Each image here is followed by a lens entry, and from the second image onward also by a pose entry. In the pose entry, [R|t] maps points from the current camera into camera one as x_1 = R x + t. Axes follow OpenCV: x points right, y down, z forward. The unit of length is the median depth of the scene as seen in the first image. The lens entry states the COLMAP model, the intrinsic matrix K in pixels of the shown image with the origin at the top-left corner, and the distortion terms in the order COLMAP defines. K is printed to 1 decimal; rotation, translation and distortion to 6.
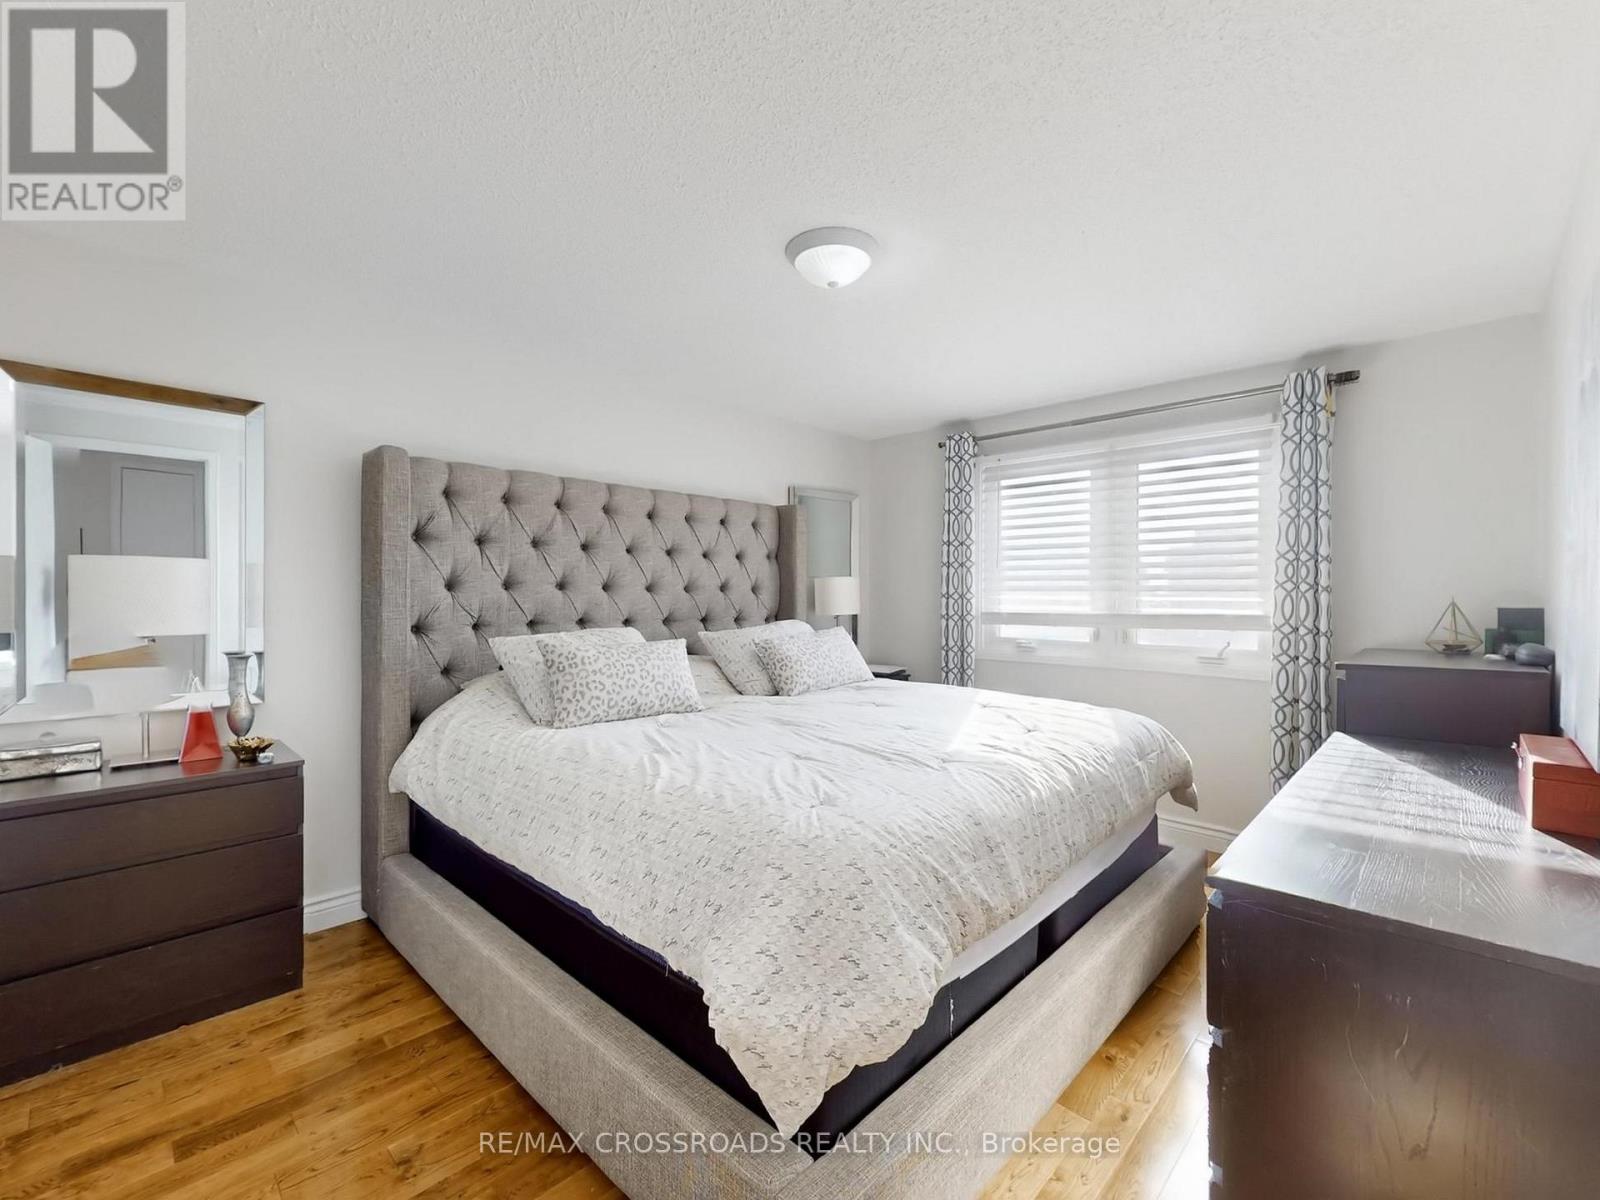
lens RADIAL K [[697.0, 0, 801.7], [0, 697.0, 594.9], [0, 0, 1]] dist [-0.016823, 0.001287]
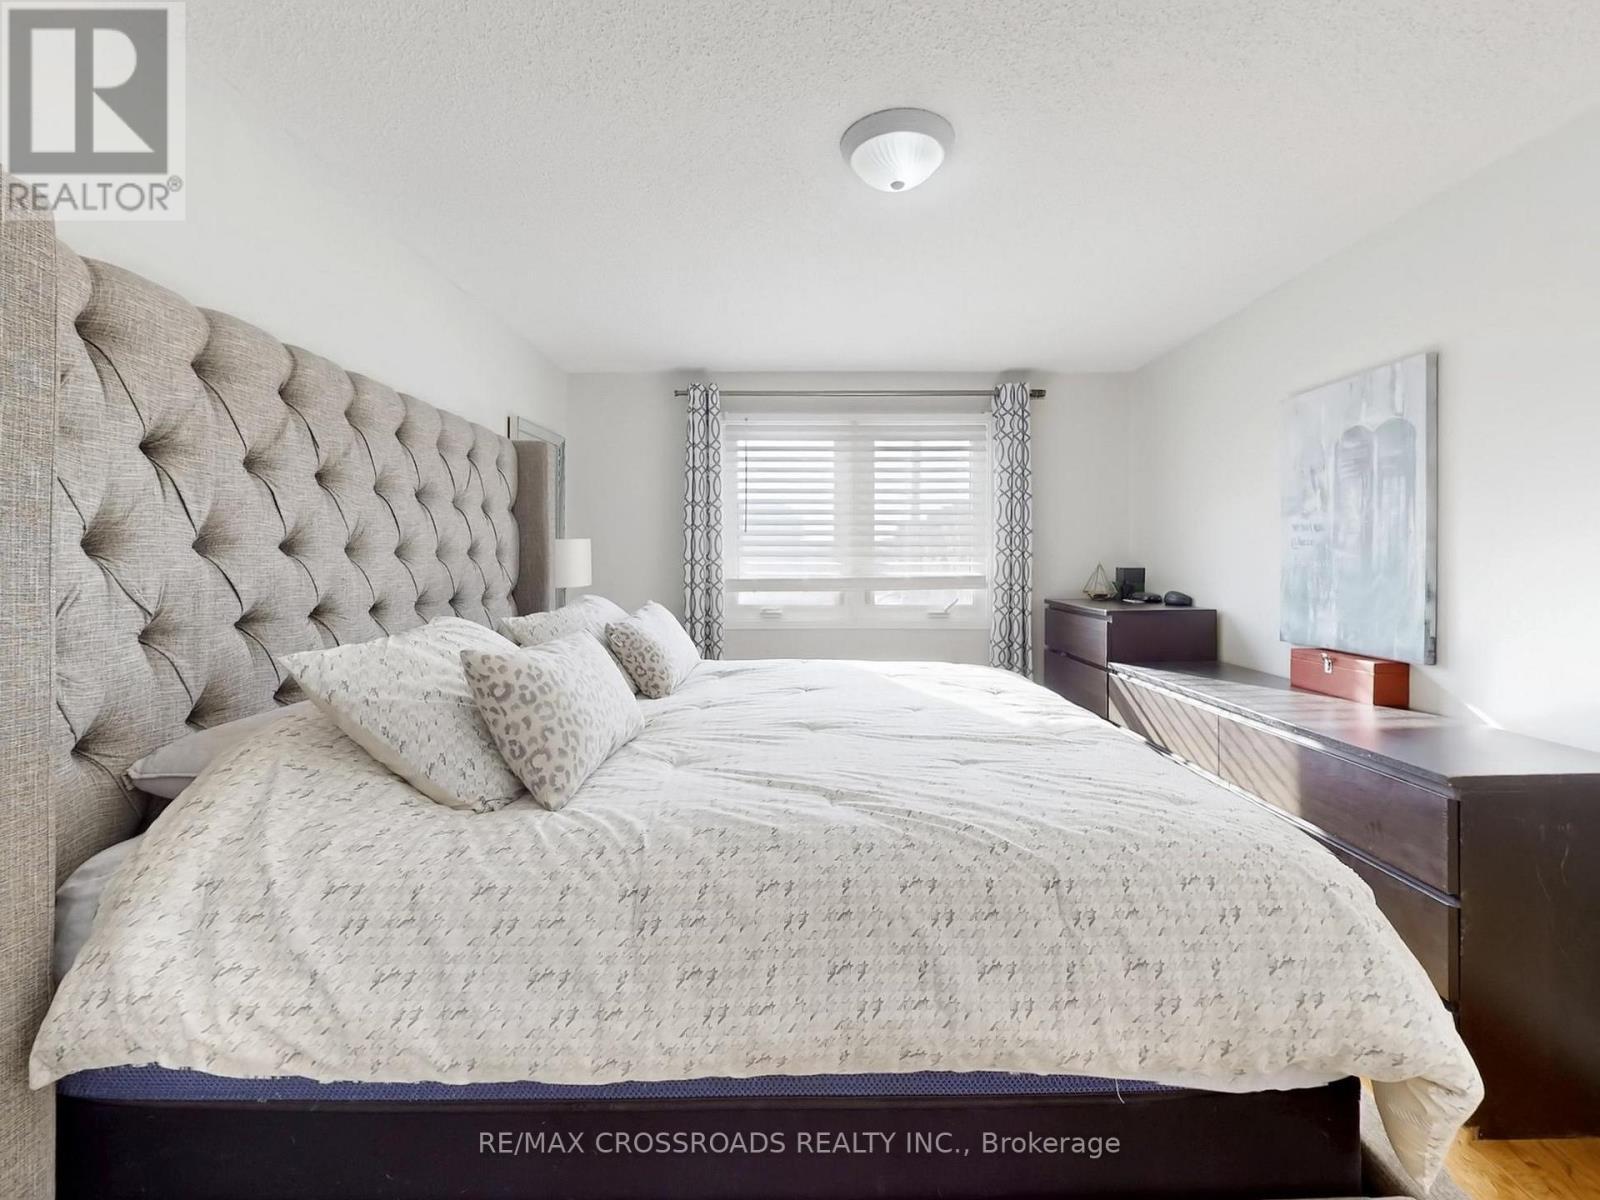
lens RADIAL K [[697.0, 0, 803.1], [0, 697.0, 565.7], [0, 0, 1]] dist [-0.016823, 0.001287]
pose [[0.716822, -0.009390, 0.697193, -0.418287], [0.004224, 0.999949, 0.009125, -0.001808], [-0.697243, -0.003596, 0.716826, 0.332131]]
